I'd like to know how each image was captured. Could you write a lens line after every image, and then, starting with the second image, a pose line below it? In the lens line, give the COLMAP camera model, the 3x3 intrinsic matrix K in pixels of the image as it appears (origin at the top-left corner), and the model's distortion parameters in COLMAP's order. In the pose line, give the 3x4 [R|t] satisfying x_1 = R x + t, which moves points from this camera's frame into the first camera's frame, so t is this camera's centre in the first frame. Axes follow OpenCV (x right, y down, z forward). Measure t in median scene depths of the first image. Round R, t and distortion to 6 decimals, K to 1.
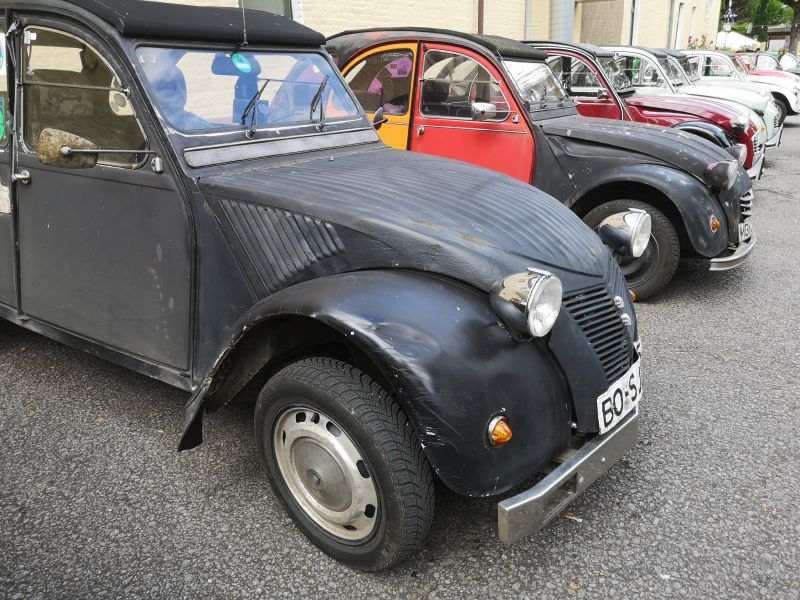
lens RADIAL K [[623.9, 0, 400.0], [0, 623.9, 300.0], [0, 0, 1]] dist [0.011213, -0.030436]
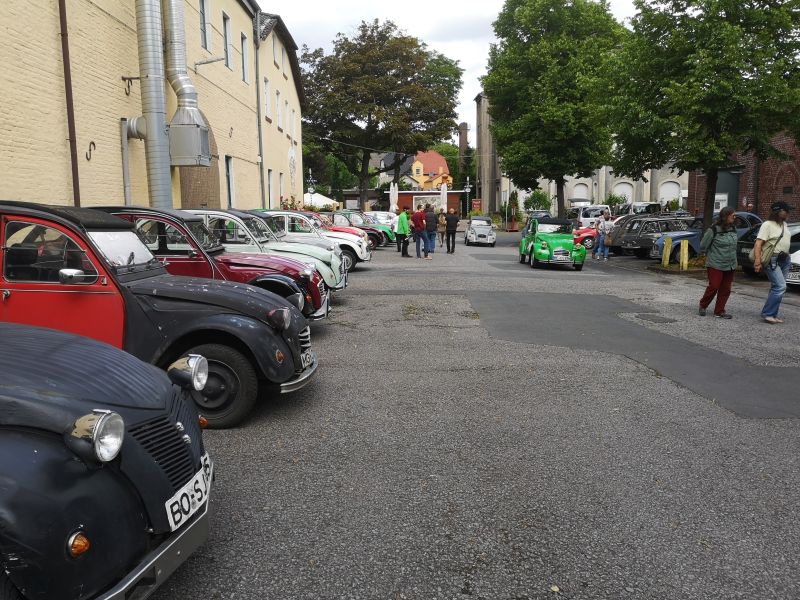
lens RADIAL K [[623.9, 0, 400.0], [0, 623.9, 300.0], [0, 0, 1]] dist [0.011213, -0.030436]
pose [[0.837692, -0.048405, 0.543994, 0.027054], [0.167027, 0.971046, -0.170798, 0.035133], [-0.519976, 0.233938, 0.821522, -0.288877]]
